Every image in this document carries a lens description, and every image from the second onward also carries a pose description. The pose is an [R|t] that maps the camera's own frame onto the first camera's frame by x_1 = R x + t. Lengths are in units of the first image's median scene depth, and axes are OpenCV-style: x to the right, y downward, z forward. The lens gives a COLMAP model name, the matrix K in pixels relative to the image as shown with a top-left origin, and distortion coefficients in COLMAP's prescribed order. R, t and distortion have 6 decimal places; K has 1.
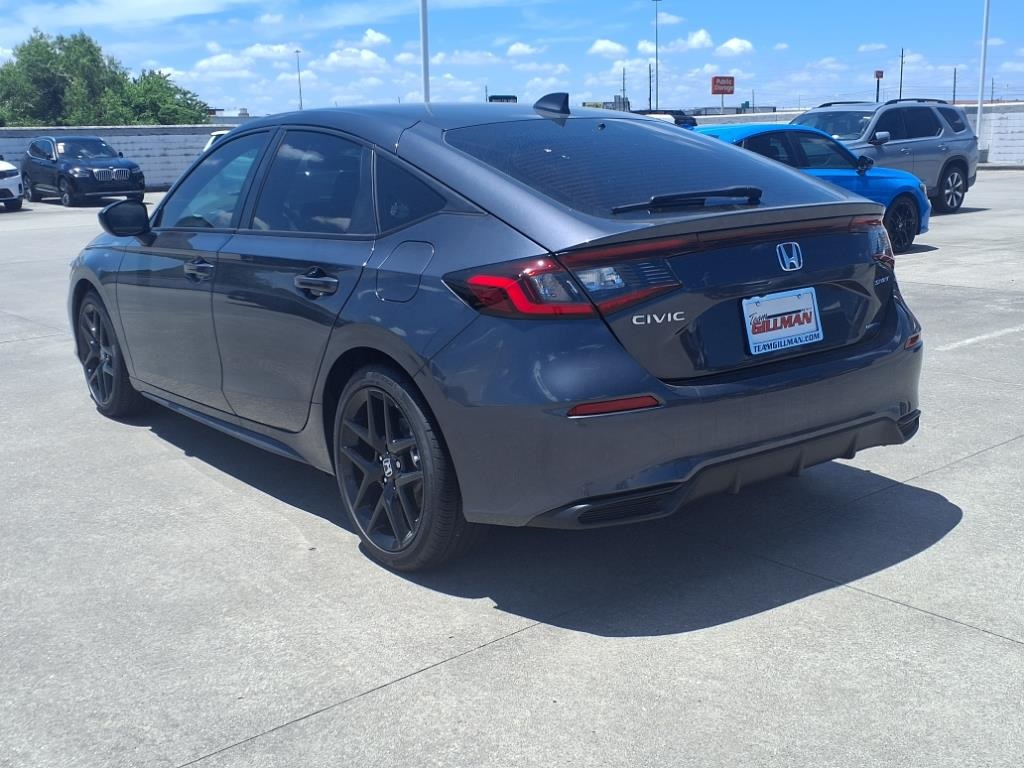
lens RADIAL K [[1108.0, 0, 519.3], [0, 1108.0, 394.6], [0, 0, 1]] dist [0.029340, 0.000000]
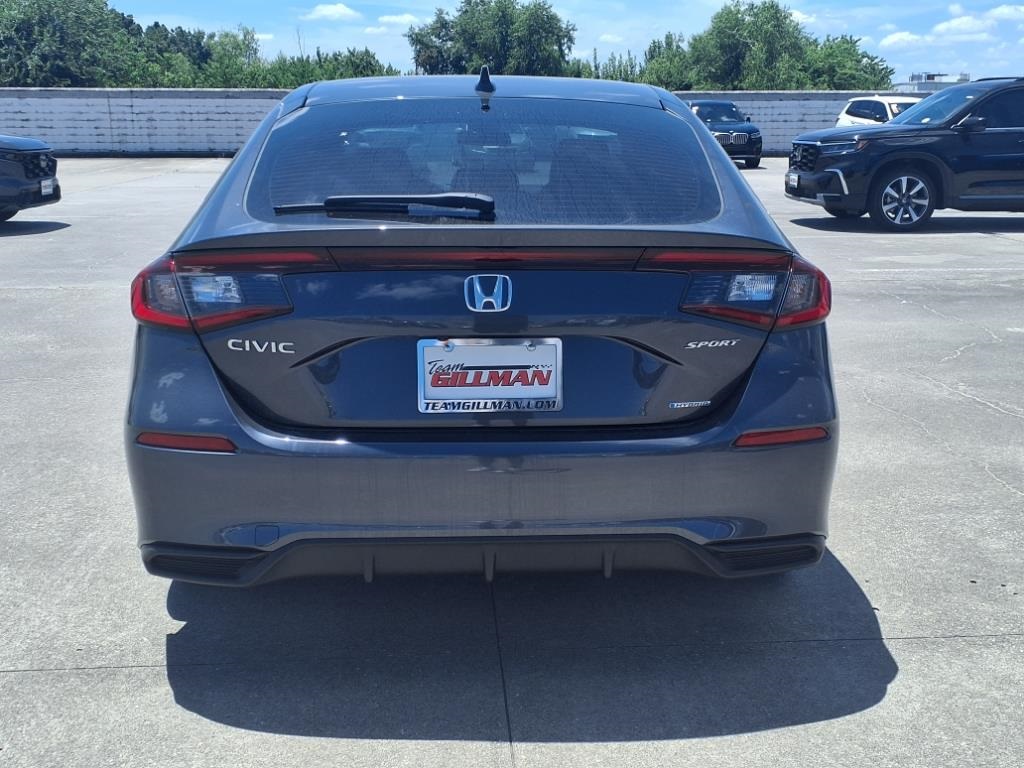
lens RADIAL K [[1108.0, 0, 512.2], [0, 1108.0, 385.1], [0, 0, 1]] dist [0.029340, 0.000000]
pose [[0.818016, 0.170182, -0.549444, 0.651019], [-0.158187, 0.984956, 0.069566, -0.112872], [0.553017, 0.030008, 0.832630, 0.375455]]
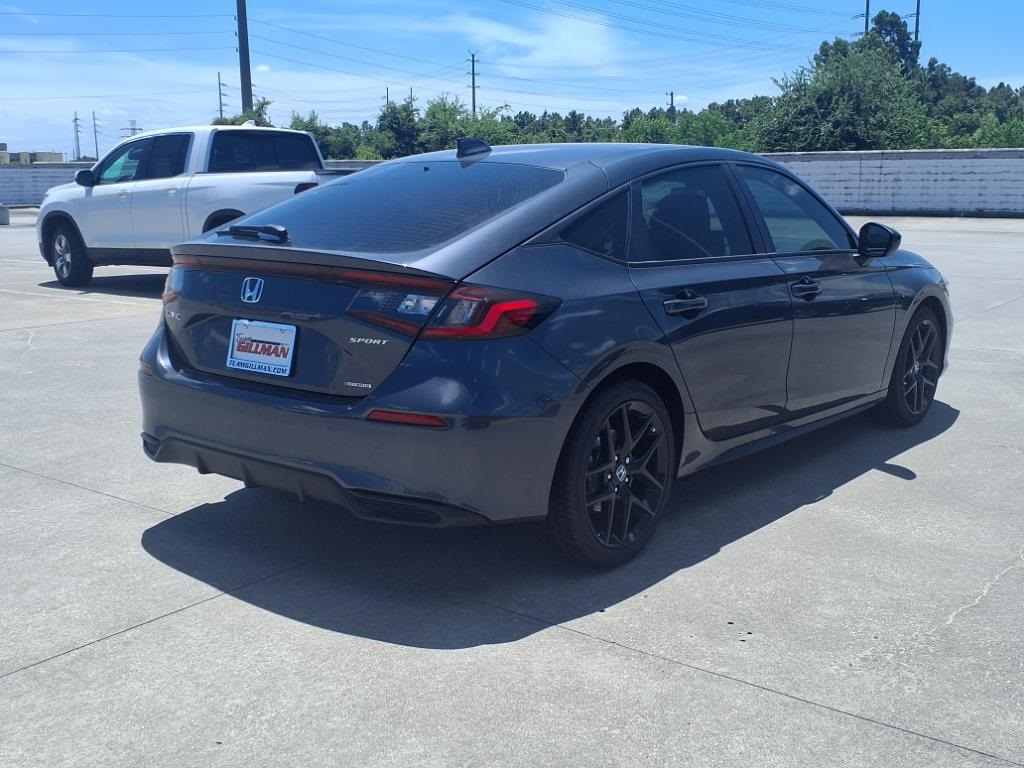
lens RADIAL K [[1108.0, 0, 519.0], [0, 1108.0, 376.1], [0, 0, 1]] dist [0.029340, 0.000000]
pose [[0.230459, 0.207678, -0.950662, 1.337589], [-0.227770, 0.961332, 0.154793, -0.265341], [0.946049, 0.180859, 0.268850, 0.932741]]
